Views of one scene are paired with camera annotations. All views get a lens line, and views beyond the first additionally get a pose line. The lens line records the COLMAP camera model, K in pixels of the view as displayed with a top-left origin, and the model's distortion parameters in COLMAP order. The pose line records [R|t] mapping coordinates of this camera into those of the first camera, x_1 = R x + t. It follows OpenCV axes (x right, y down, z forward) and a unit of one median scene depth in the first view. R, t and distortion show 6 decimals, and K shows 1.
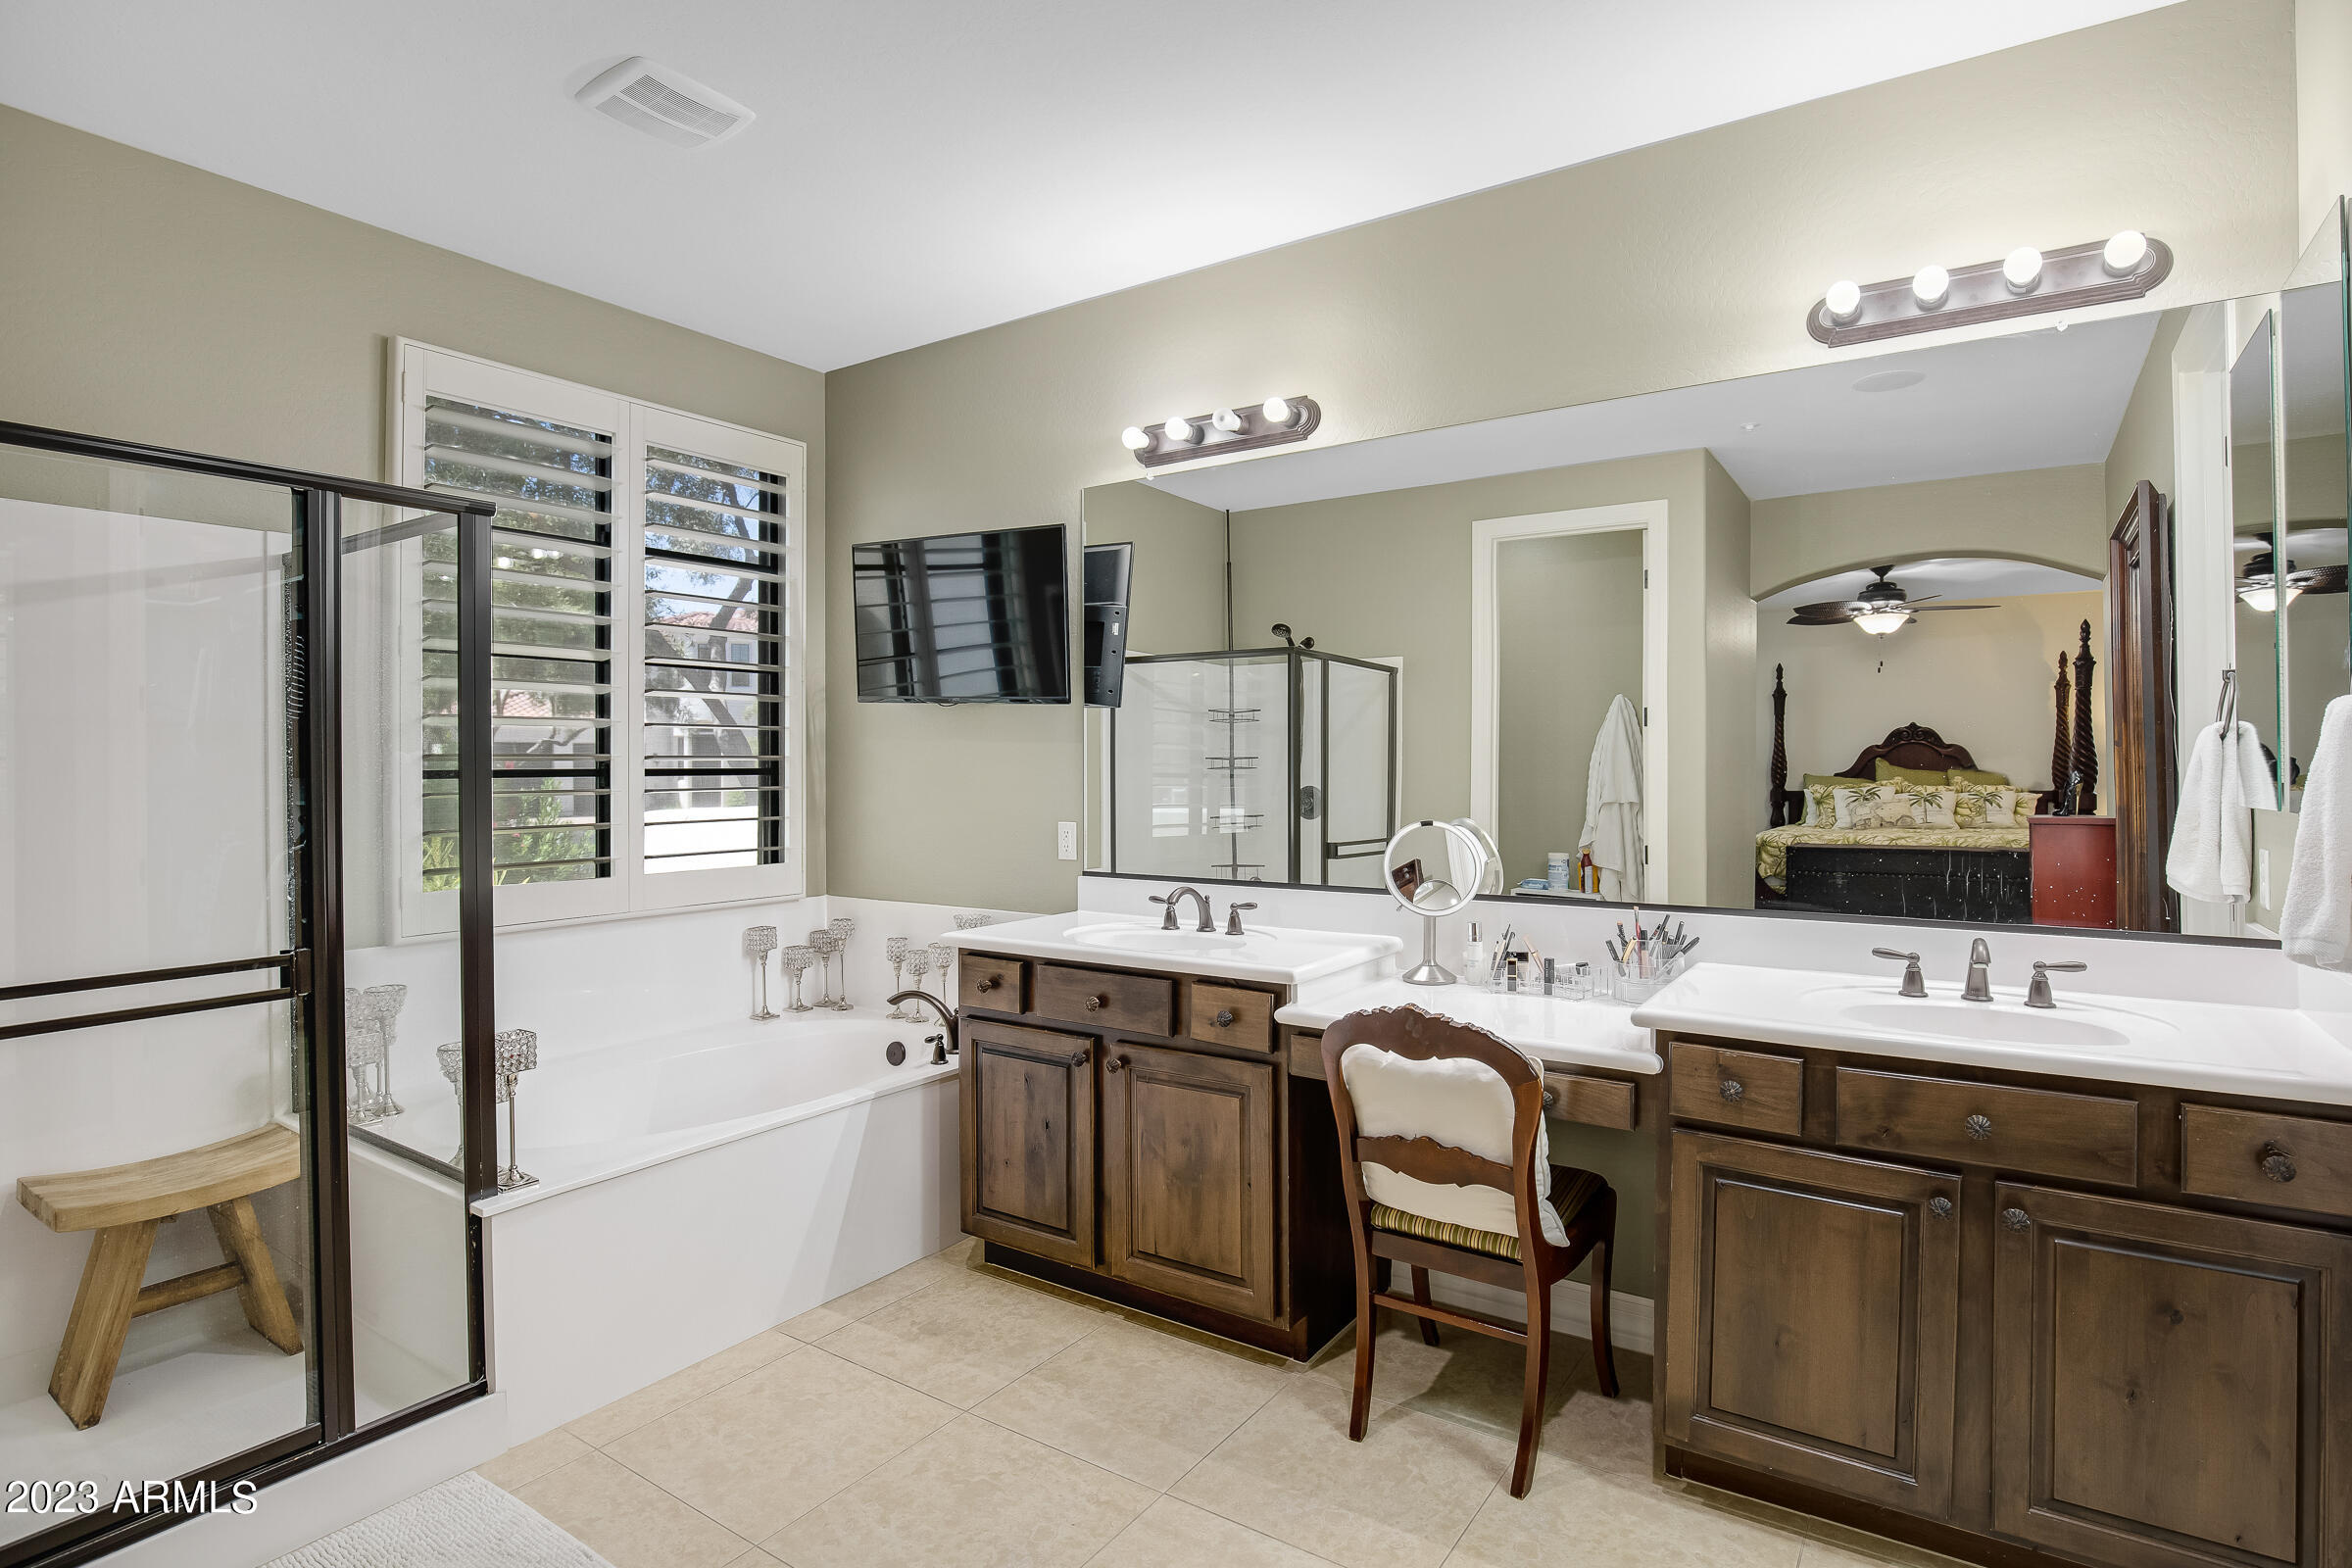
lens RADIAL K [[1152.5, 0, 1260.4], [0, 1152.5, 754.9], [0, 0, 1]] dist [-0.026219, 0.003320]
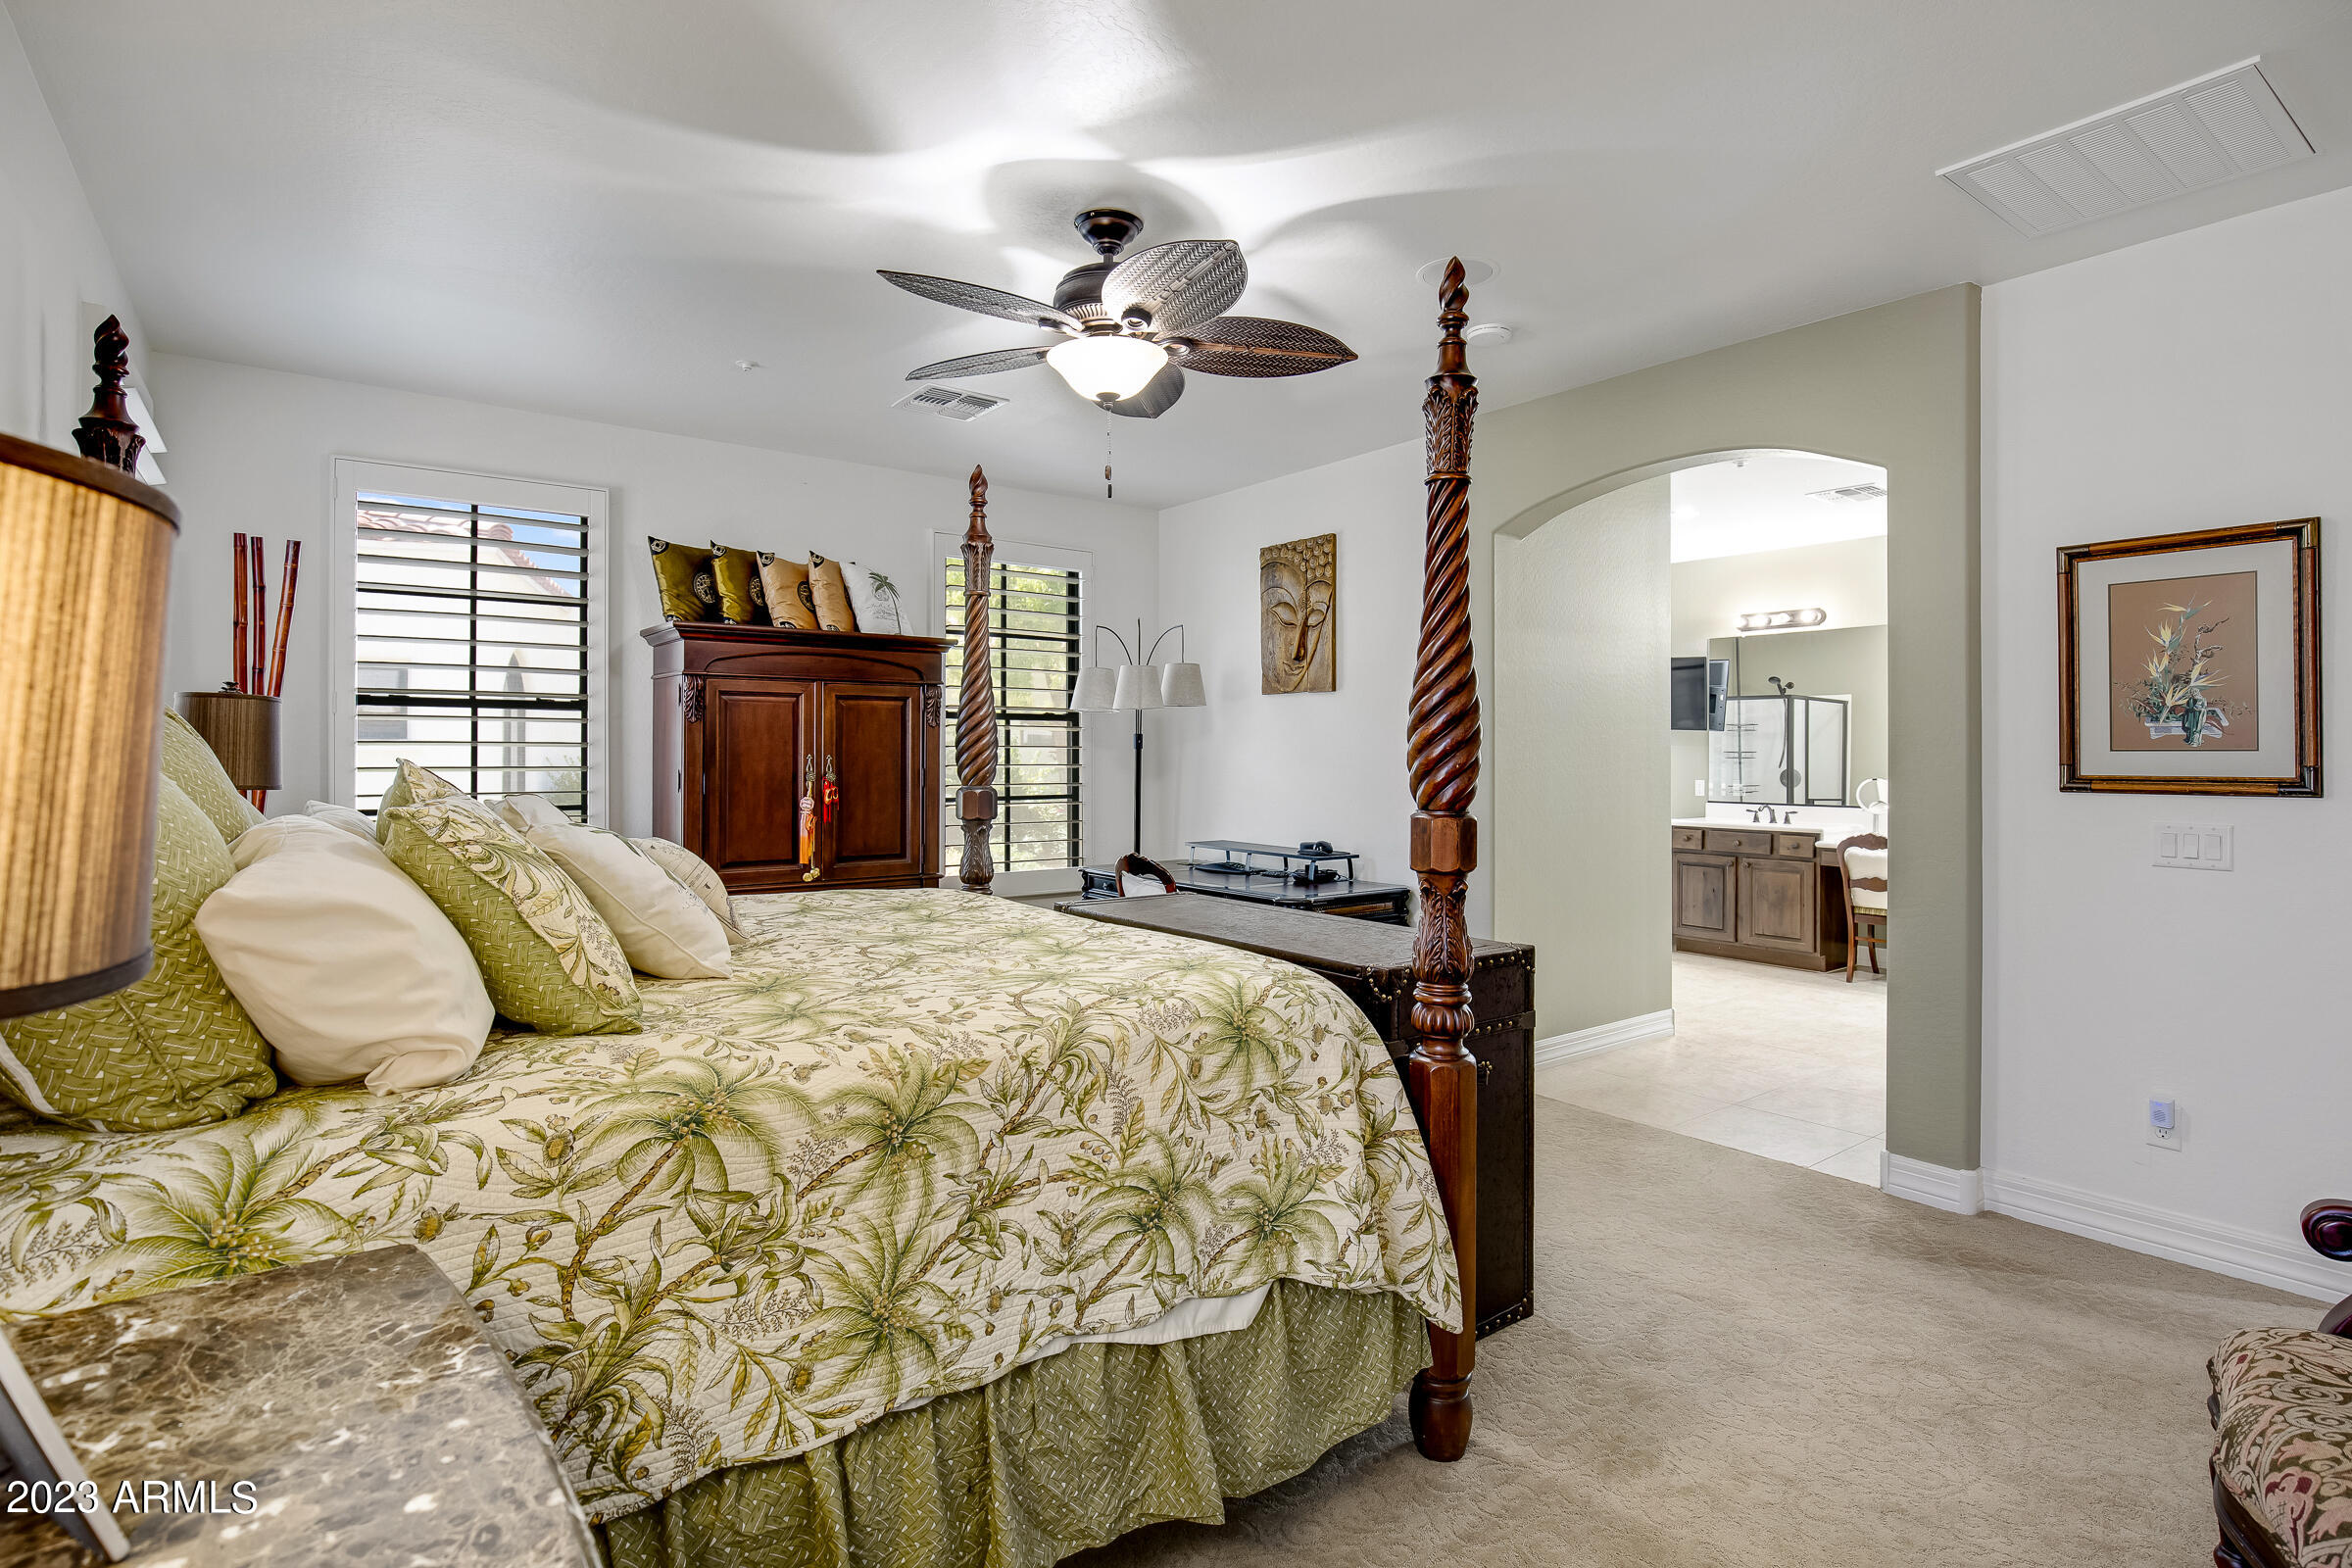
lens RADIAL K [[1152.5, 0, 1214.5], [0, 1152.5, 754.7], [0, 0, 1]] dist [-0.026219, 0.003320]
pose [[0.935724, 0.006152, -0.352680, -0.334664], [-0.003546, 0.999961, 0.008034, -0.011566], [0.352716, -0.006267, 0.935709, -1.910372]]
